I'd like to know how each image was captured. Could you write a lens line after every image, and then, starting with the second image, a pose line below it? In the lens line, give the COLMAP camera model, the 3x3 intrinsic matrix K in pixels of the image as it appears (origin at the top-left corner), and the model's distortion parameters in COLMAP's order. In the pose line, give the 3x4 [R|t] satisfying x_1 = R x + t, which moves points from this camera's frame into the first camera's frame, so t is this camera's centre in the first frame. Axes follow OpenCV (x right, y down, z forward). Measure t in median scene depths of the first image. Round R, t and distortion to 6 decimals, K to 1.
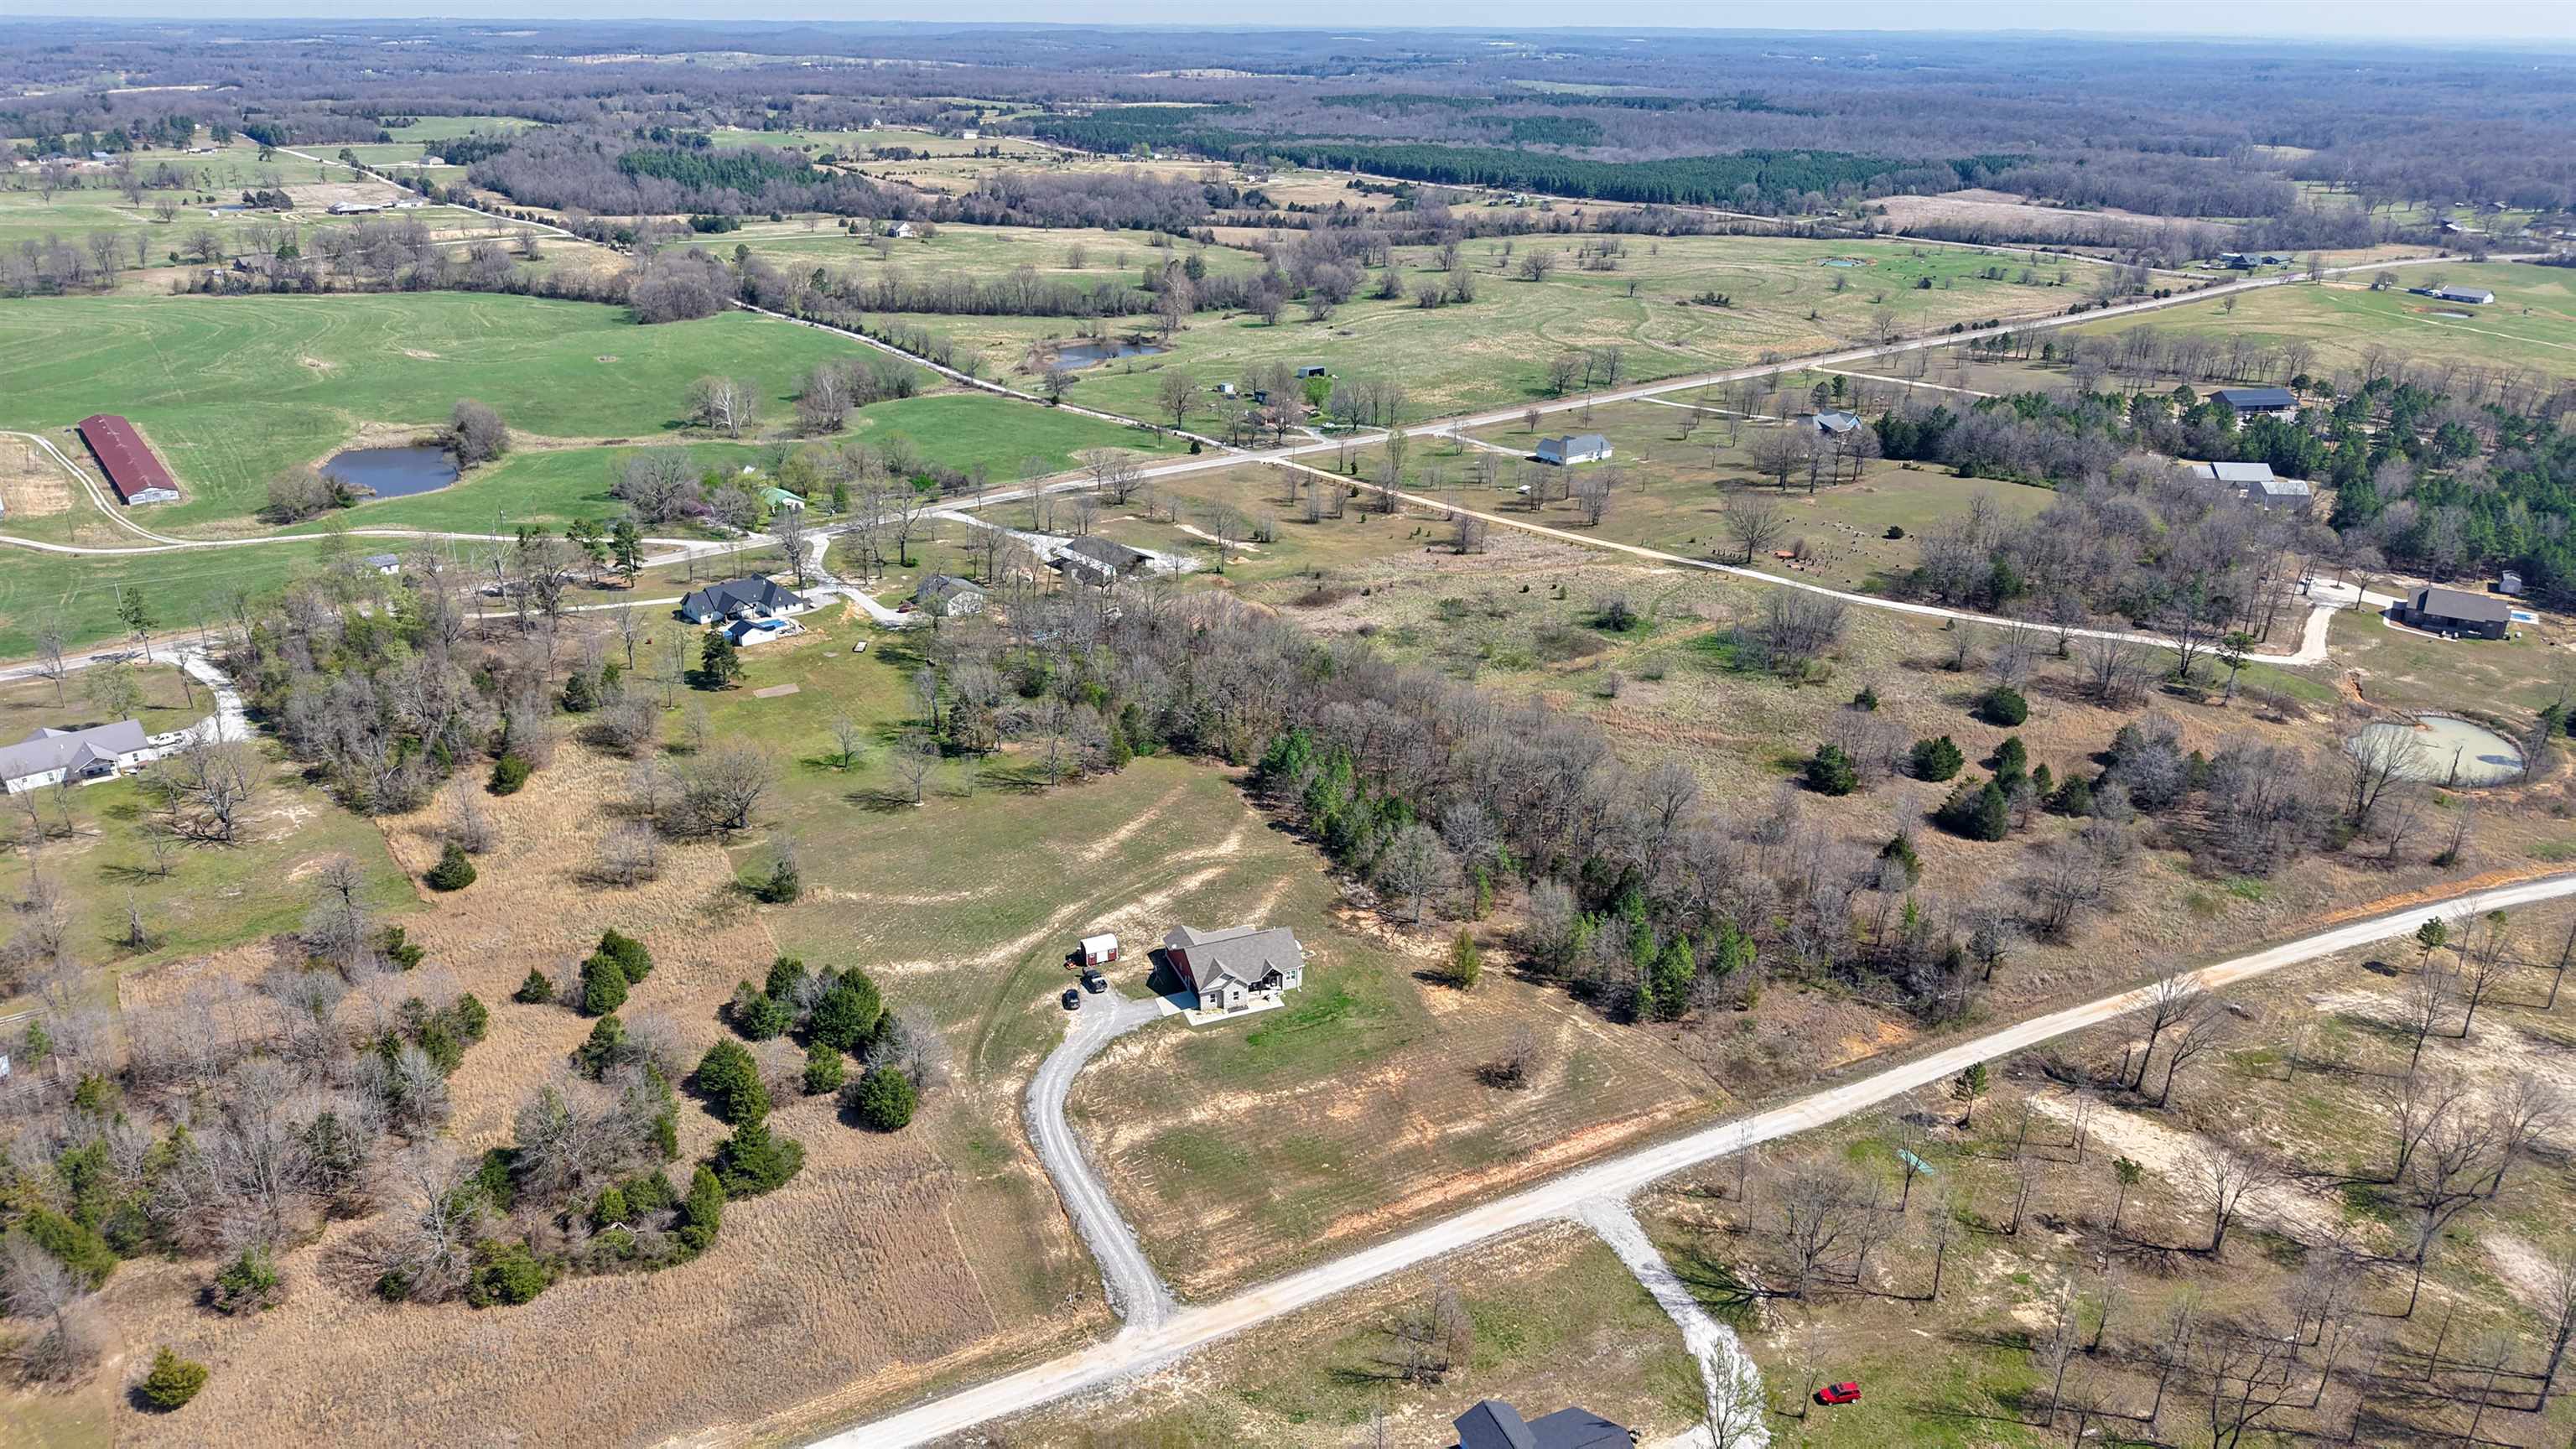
lens RADIAL K [[1766.3, 0, 1288.0], [0, 1766.3, 724.5], [0, 0, 1]] dist [0.051256, -0.128031]
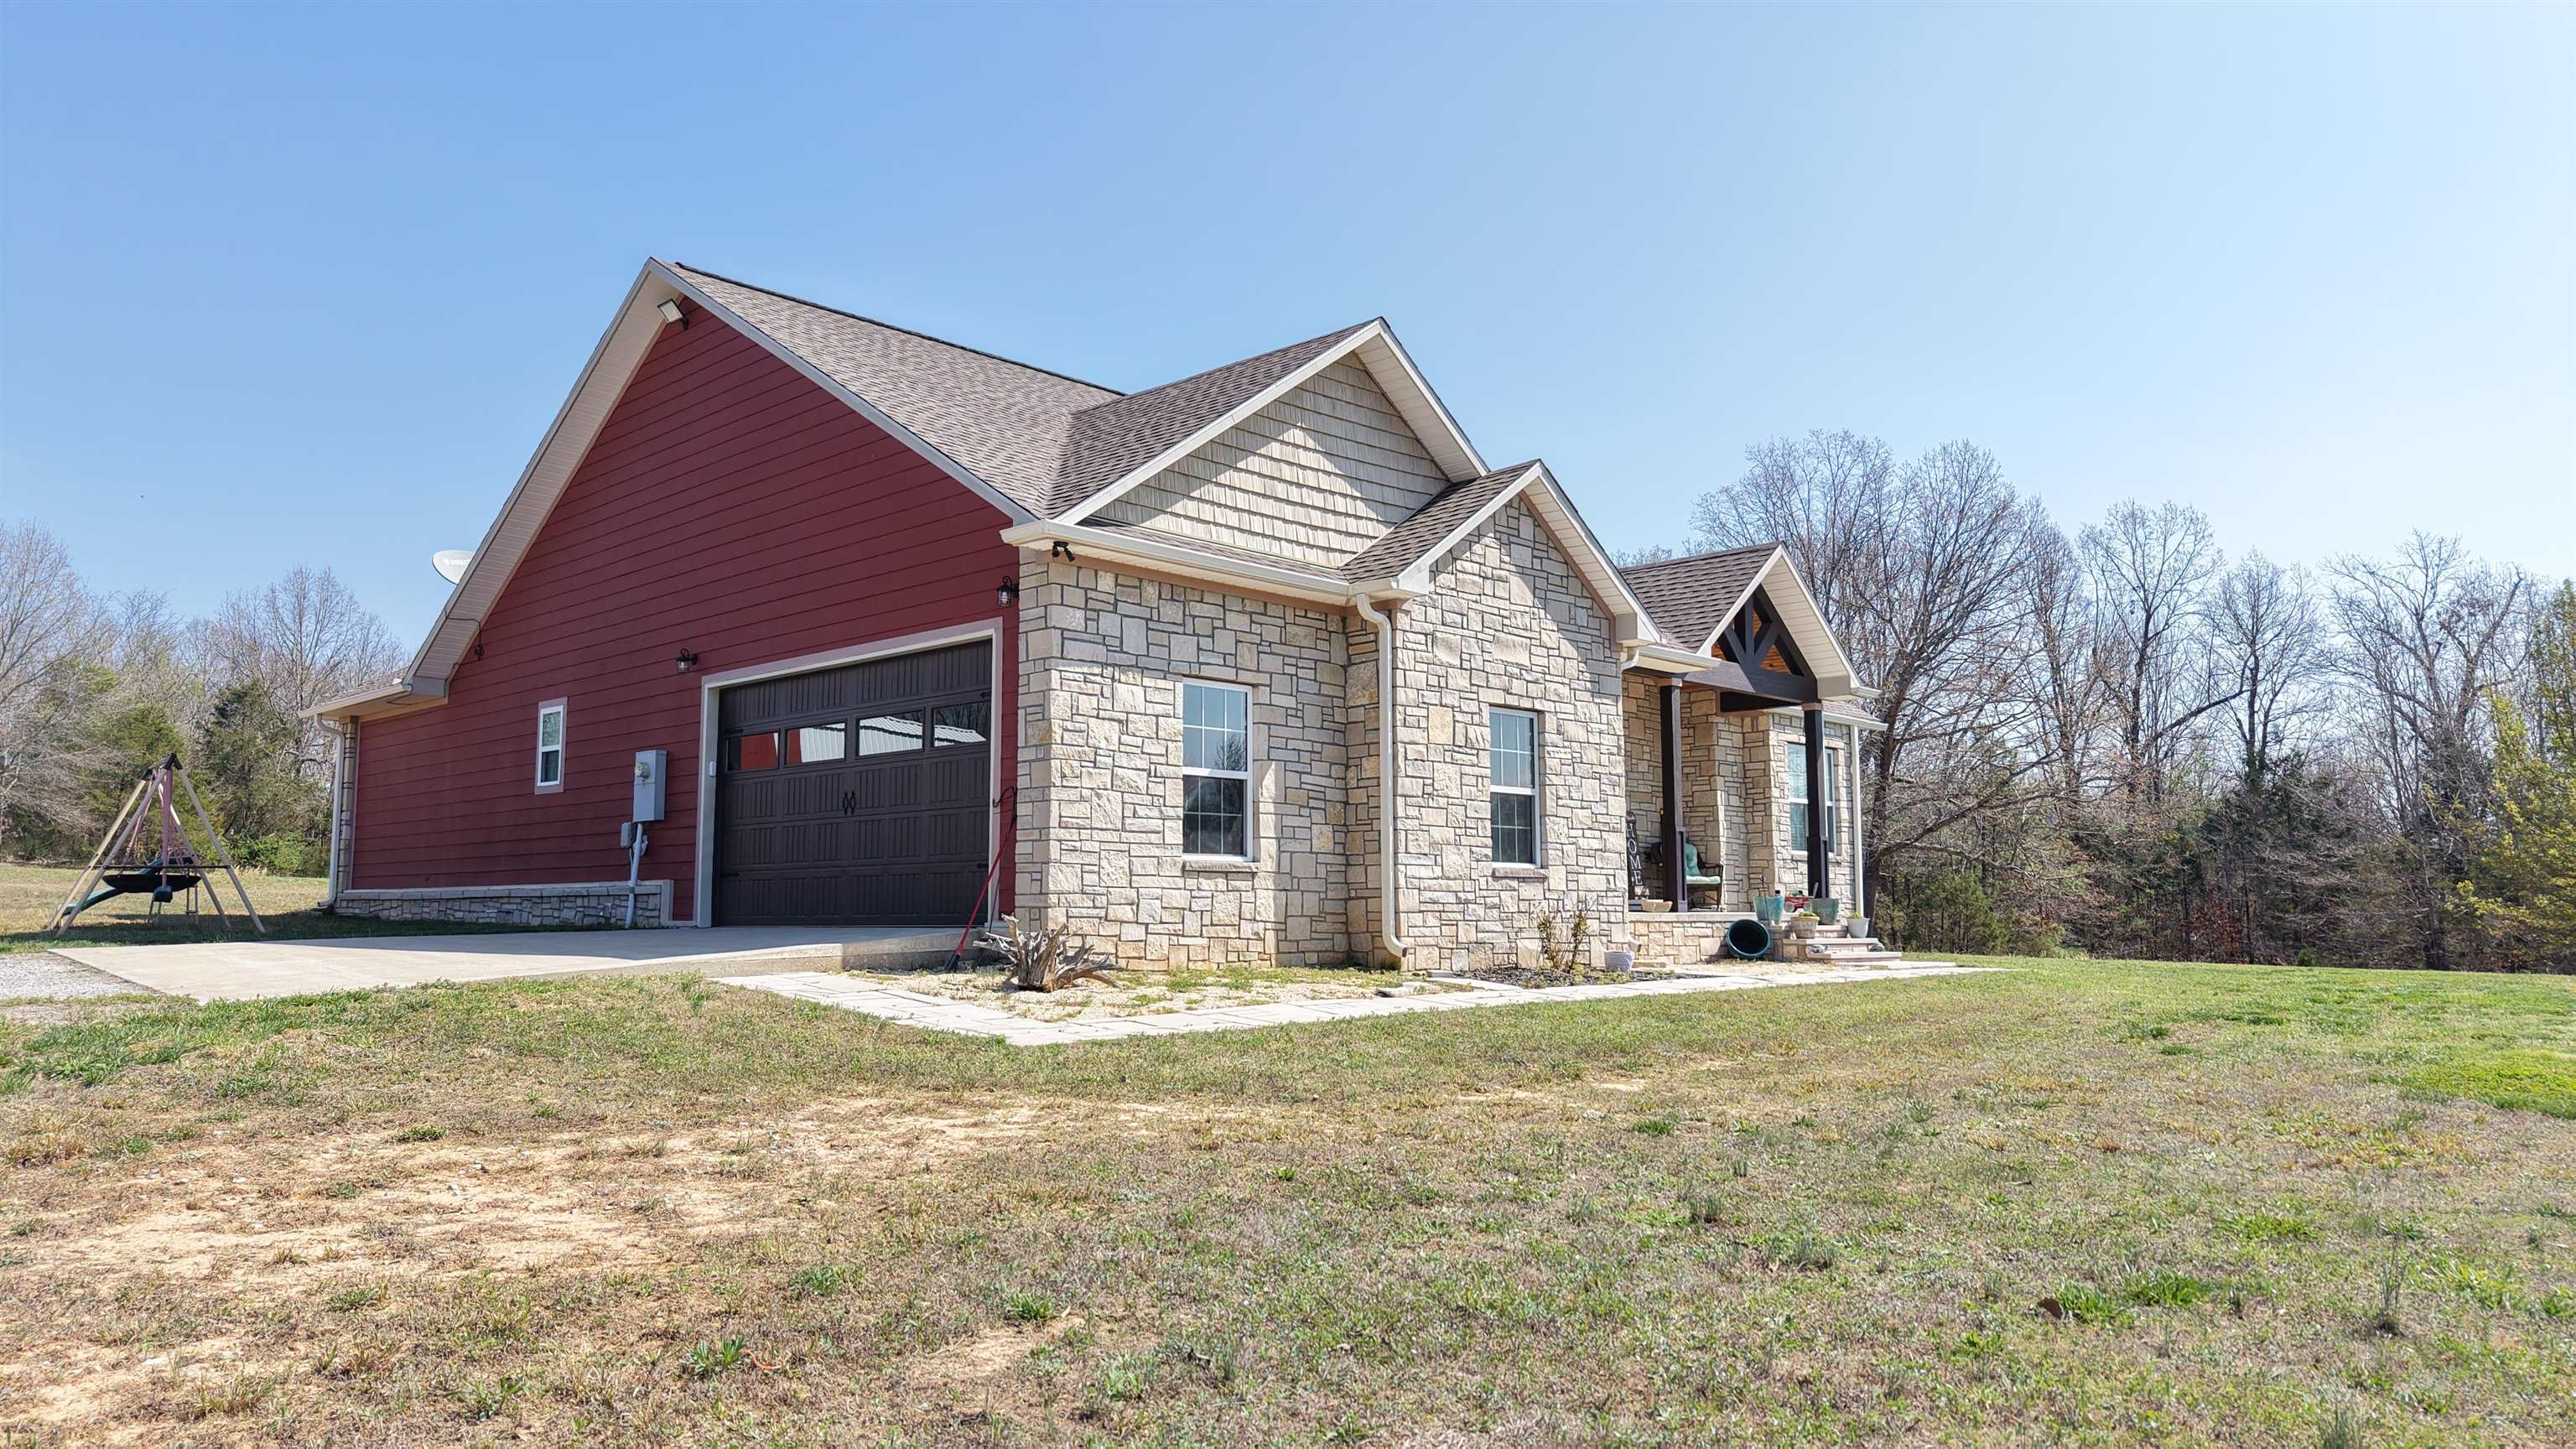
lens RADIAL K [[1645.3, 0, 1258.7], [0, 1645.3, 735.8], [0, 0, 1]] dist [0.241014, -0.230506]
pose [[0.923443, 0.028661, 0.382665, -0.067905], [0.156229, 0.882742, -0.443125, 0.195186], [-0.350494, 0.468984, 0.810684, 1.044227]]
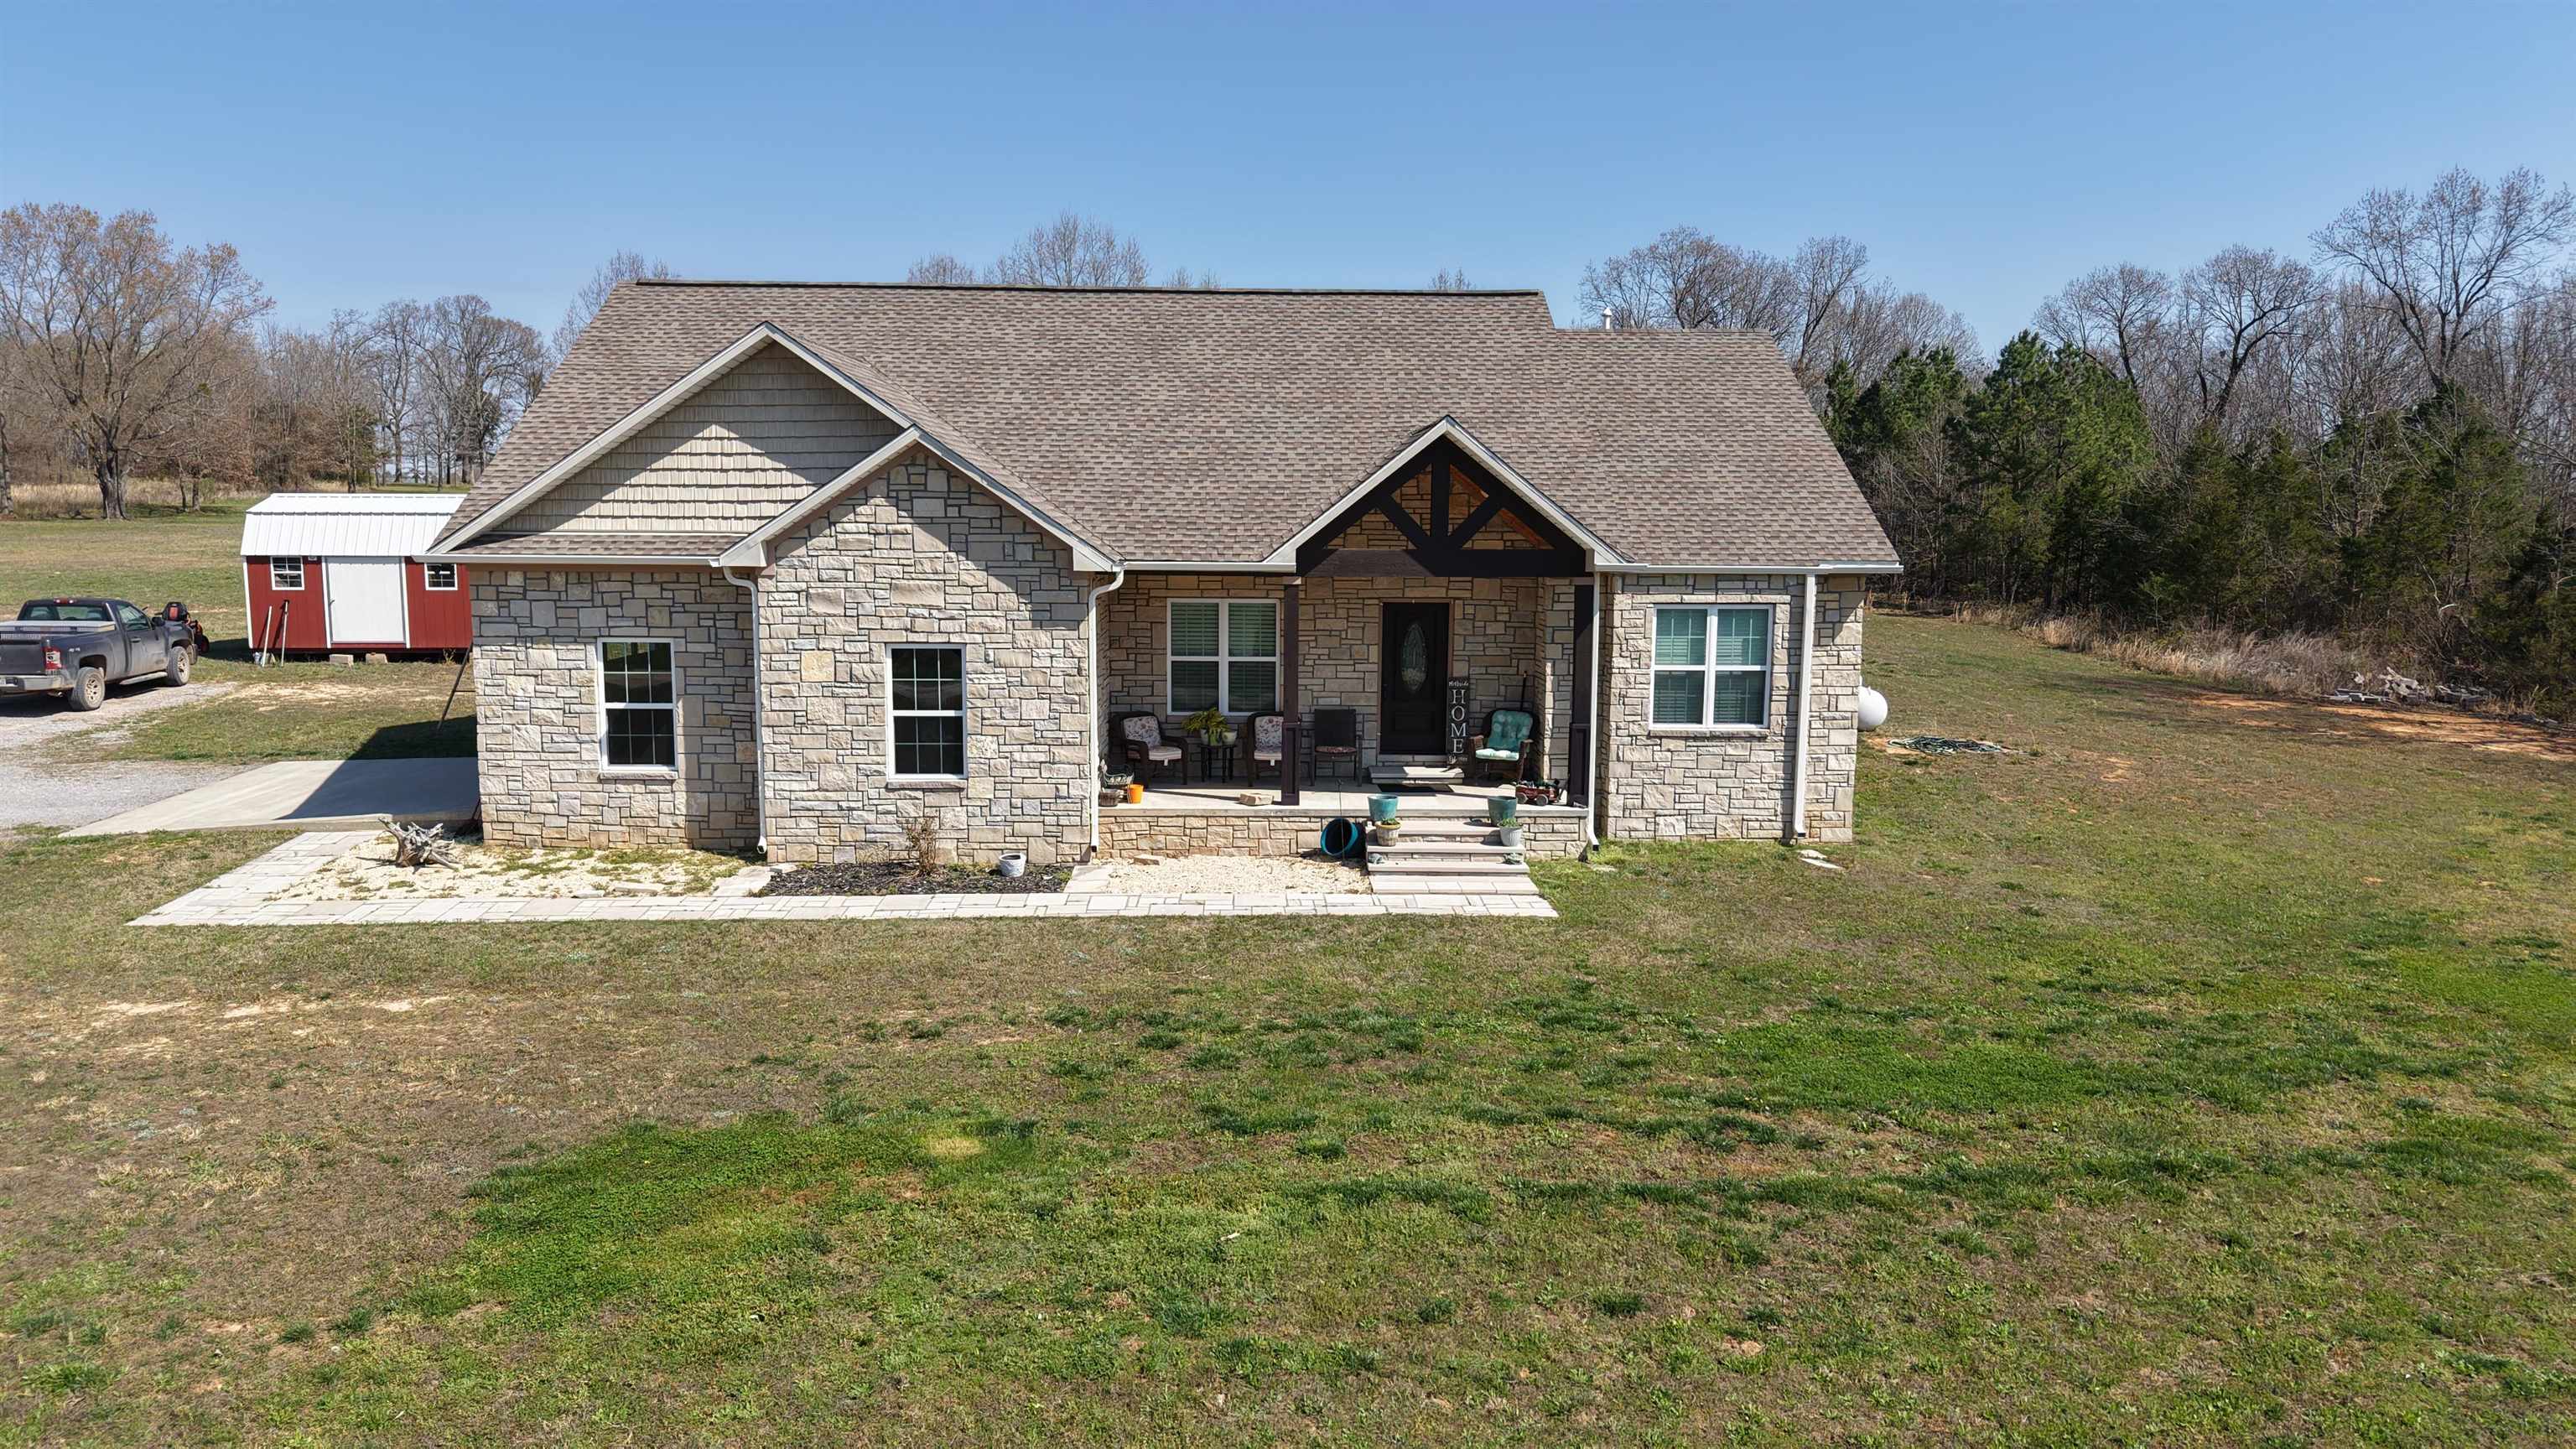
lens RADIAL K [[1724.3, 0, 1283.8], [0, 1724.3, 733.8], [0, 0, 1]] dist [0.060734, -0.071037]
pose [[0.934296, 0.038839, -0.354378, 0.013070], [-0.133447, 0.959879, -0.246625, 0.187715], [0.330581, 0.277711, 0.901994, 1.028051]]
